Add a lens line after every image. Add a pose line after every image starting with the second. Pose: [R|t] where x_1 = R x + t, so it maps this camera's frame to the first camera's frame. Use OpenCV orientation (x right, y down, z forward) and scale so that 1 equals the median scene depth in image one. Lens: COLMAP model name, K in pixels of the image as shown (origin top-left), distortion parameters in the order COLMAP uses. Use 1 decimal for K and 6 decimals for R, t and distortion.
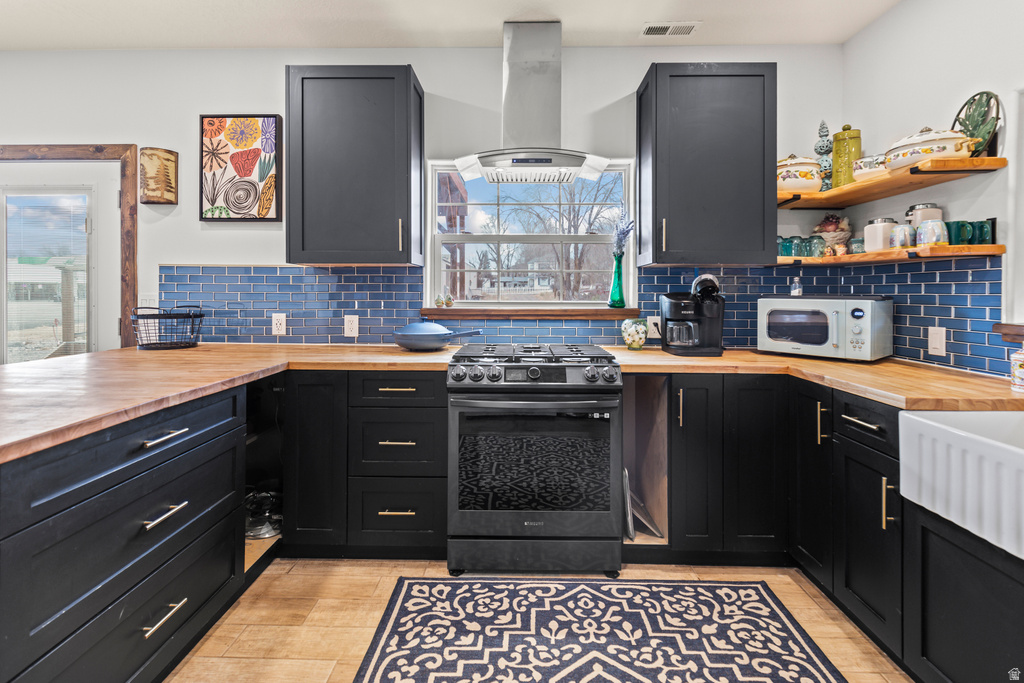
lens RADIAL K [[484.3, 0, 506.5], [0, 484.3, 290.7], [0, 0, 1]] dist [0.002628, 0.000092]
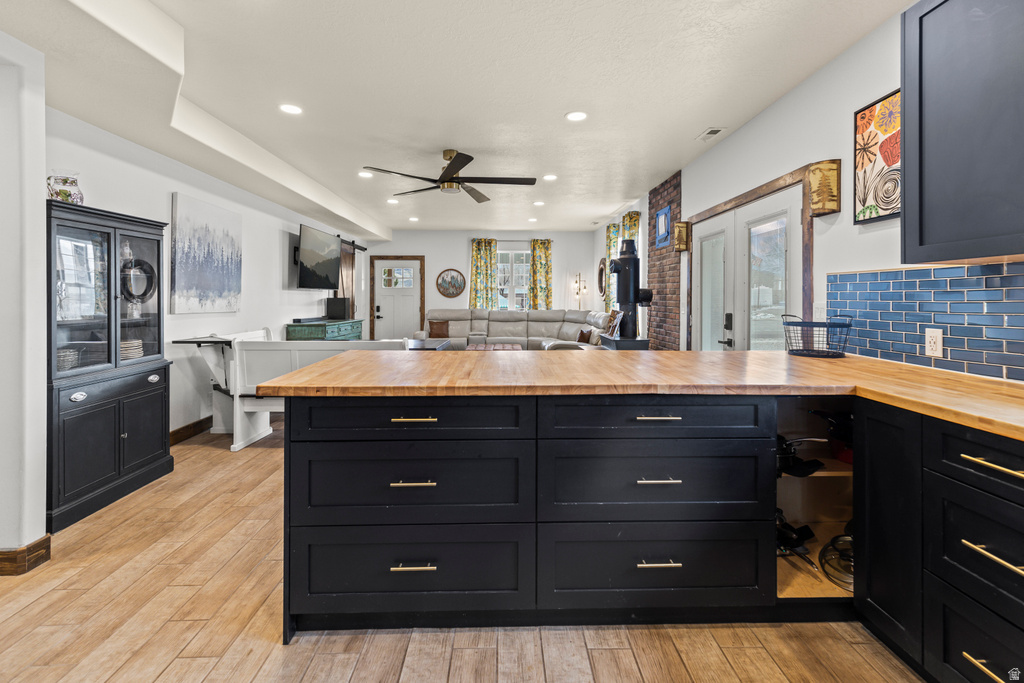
lens RADIAL K [[472.4, 0, 516.0], [0, 472.4, 298.0], [0, 0, 1]] dist [0.001526, 0.000272]
pose [[0.053652, -0.005638, -0.998544, 0.246883], [-0.001716, 0.999982, -0.005738, 0.003166], [0.998558, 0.002021, 0.053642, 0.300008]]
